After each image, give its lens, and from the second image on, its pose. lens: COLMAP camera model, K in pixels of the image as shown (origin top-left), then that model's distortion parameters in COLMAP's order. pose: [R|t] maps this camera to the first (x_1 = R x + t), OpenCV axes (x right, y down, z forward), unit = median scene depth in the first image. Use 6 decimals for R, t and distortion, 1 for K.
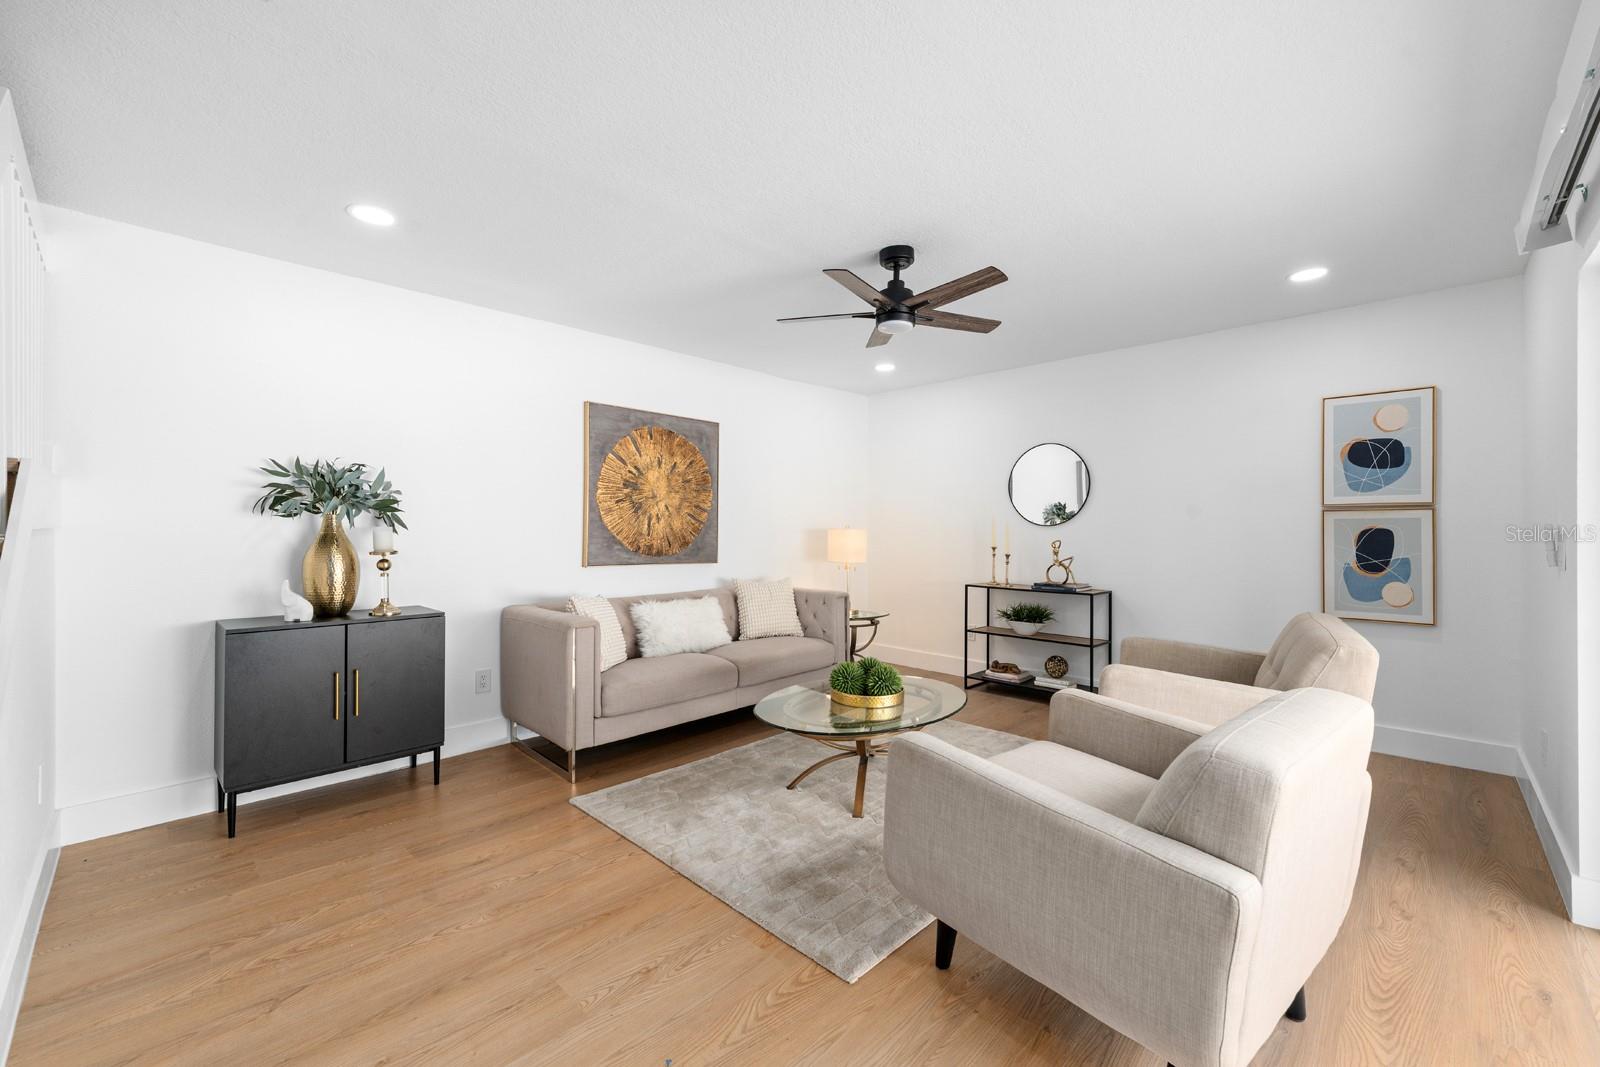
lens RADIAL K [[653.4, 0, 804.1], [0, 653.4, 526.5], [0, 0, 1]] dist [-0.001135, -0.000147]
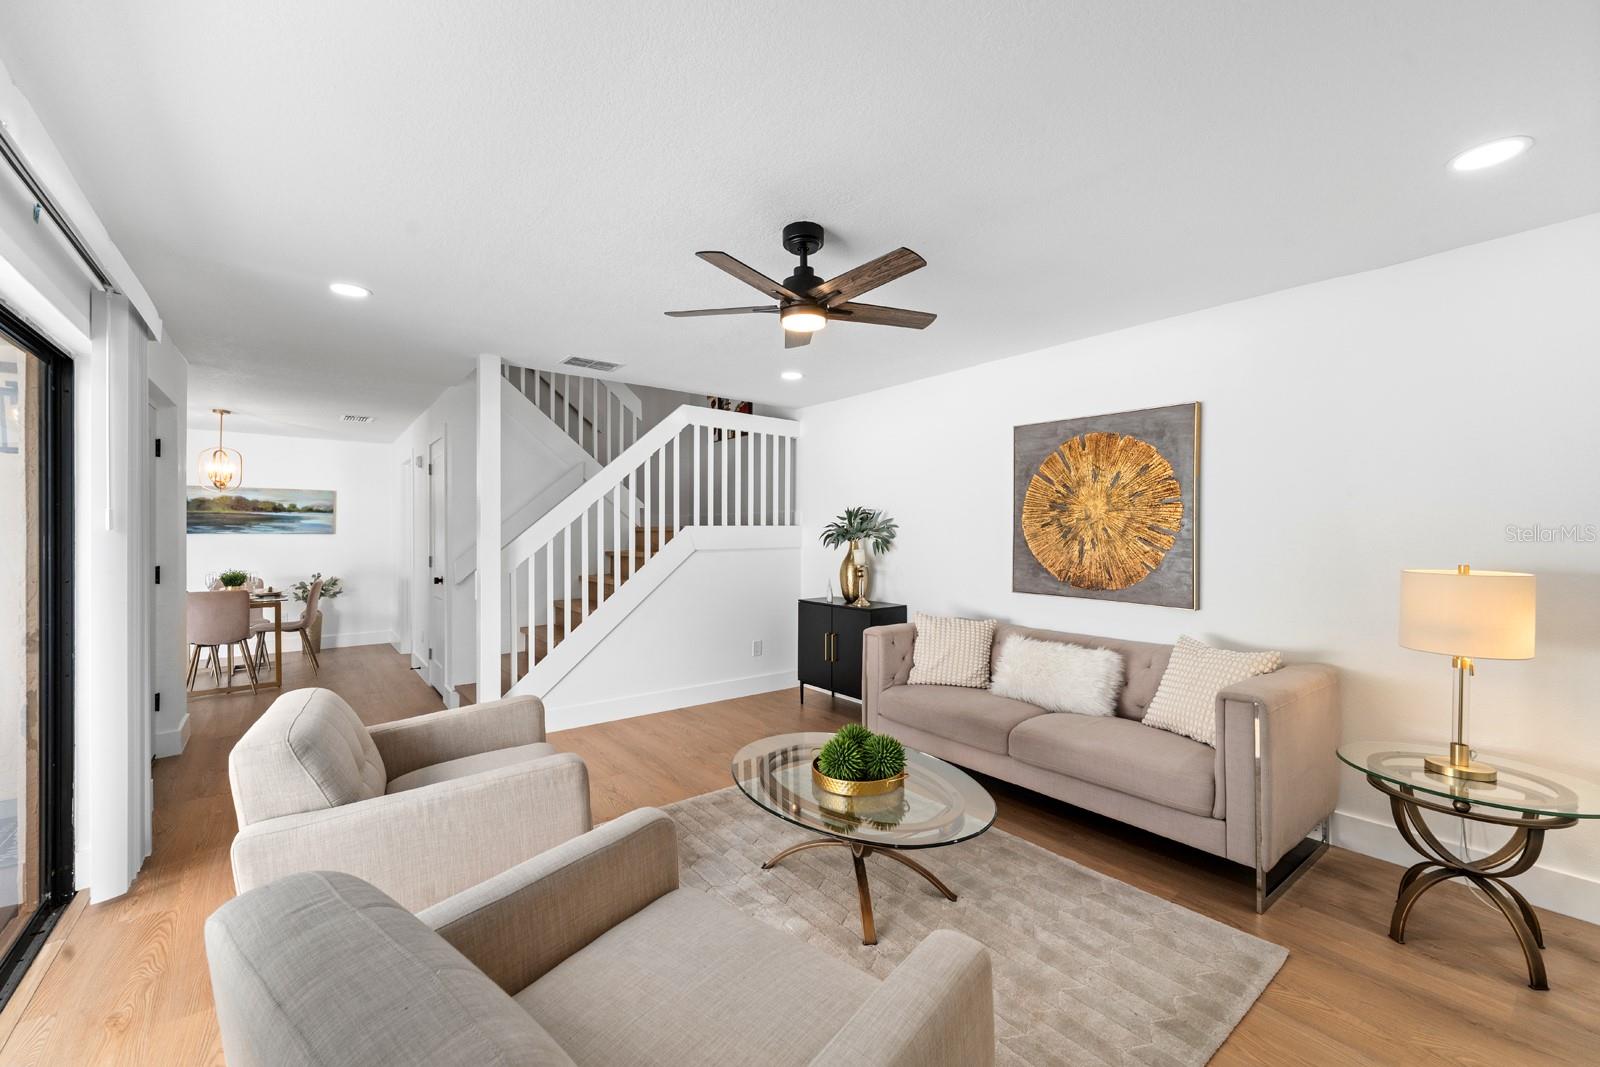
lens RADIAL K [[653.4, 0, 798.3], [0, 653.4, 534.3], [0, 0, 1]] dist [-0.001135, -0.000147]
pose [[-0.147974, -0.004950, -0.988979, 0.661832], [-0.005101, 0.999978, -0.004242, -0.019731], [0.988978, 0.004417, -0.147996, 0.775967]]
